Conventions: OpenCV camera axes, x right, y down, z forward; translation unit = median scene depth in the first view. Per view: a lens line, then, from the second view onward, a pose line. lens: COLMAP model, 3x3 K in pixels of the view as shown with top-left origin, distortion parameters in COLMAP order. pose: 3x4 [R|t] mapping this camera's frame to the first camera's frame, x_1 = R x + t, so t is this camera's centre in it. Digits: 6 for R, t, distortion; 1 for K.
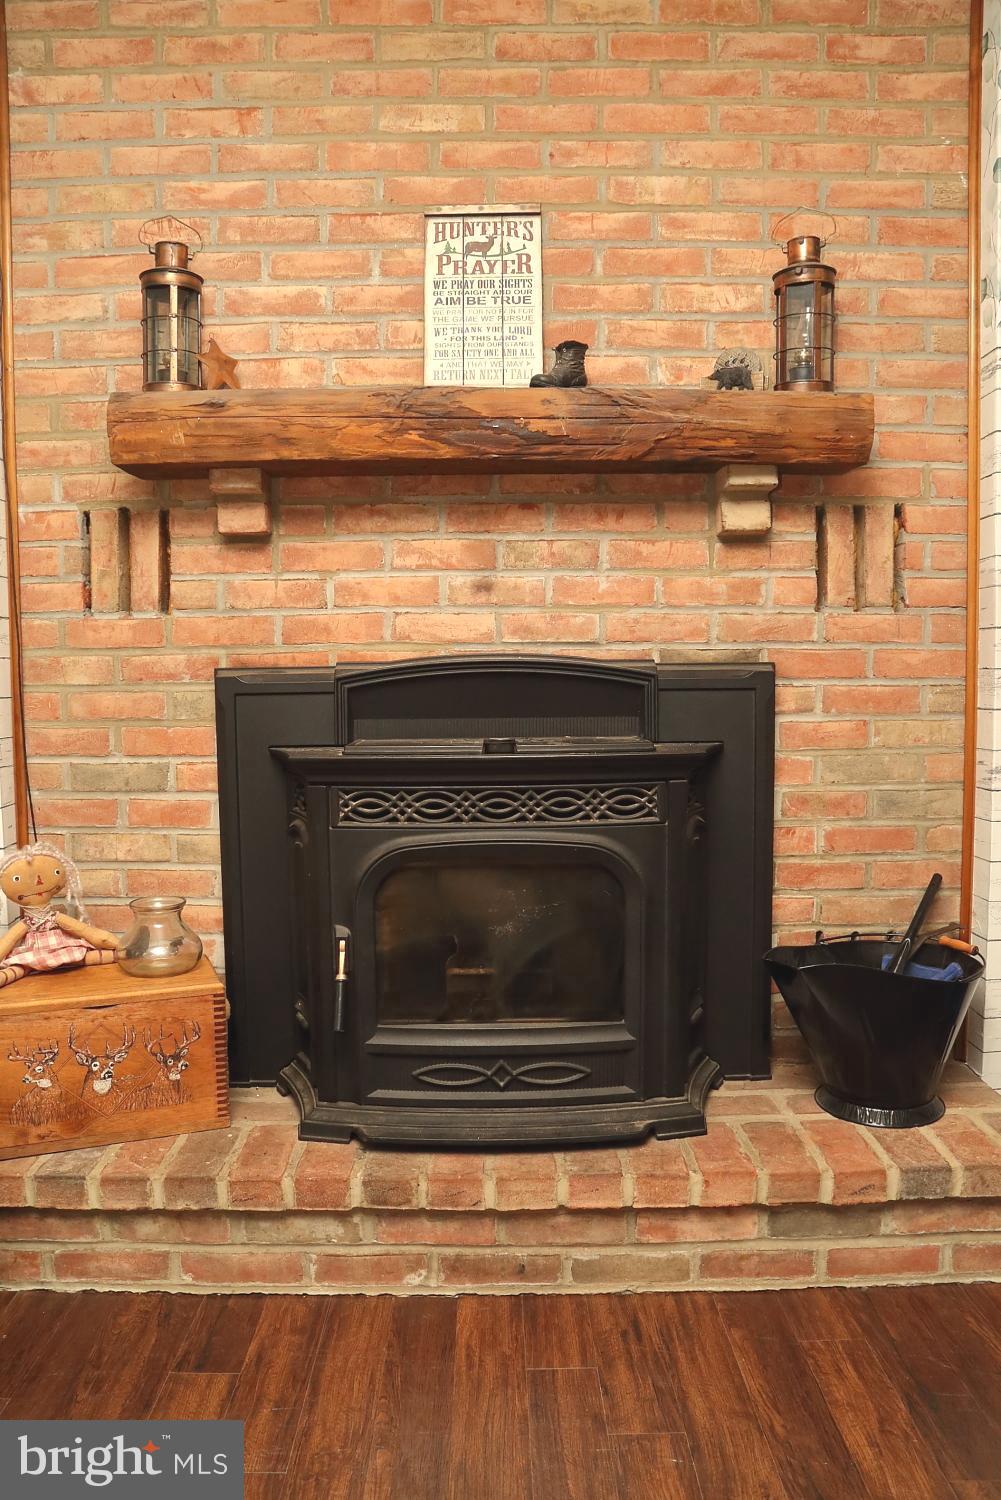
lens RADIAL K [[1036.9, 0, 500.8], [0, 1036.9, 757.1], [0, 0, 1]] dist [-0.121986, 0.066943]
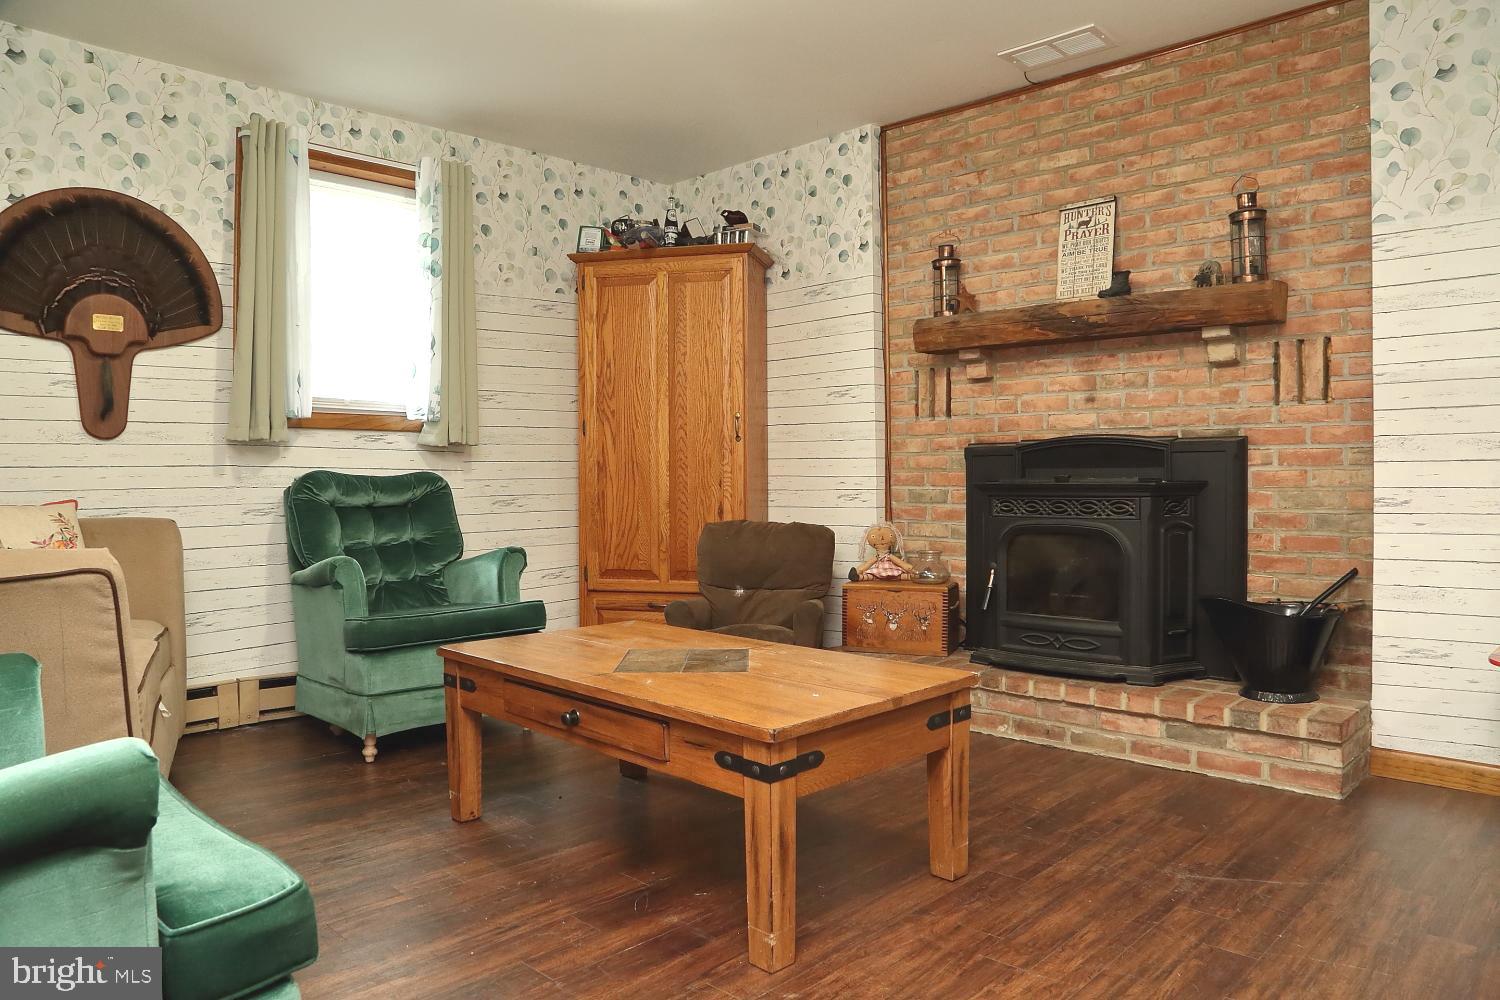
lens RADIAL K [[1036.9, 0, 745.3], [0, 1036.9, 499.1], [0, 0, 1]] dist [-0.121986, 0.066943]
pose [[0.707907, 0.020305, -0.706014, 0.891529], [-0.051061, 0.998442, -0.022483, 0.096282], [0.704458, 0.051966, 0.707841, -0.794502]]
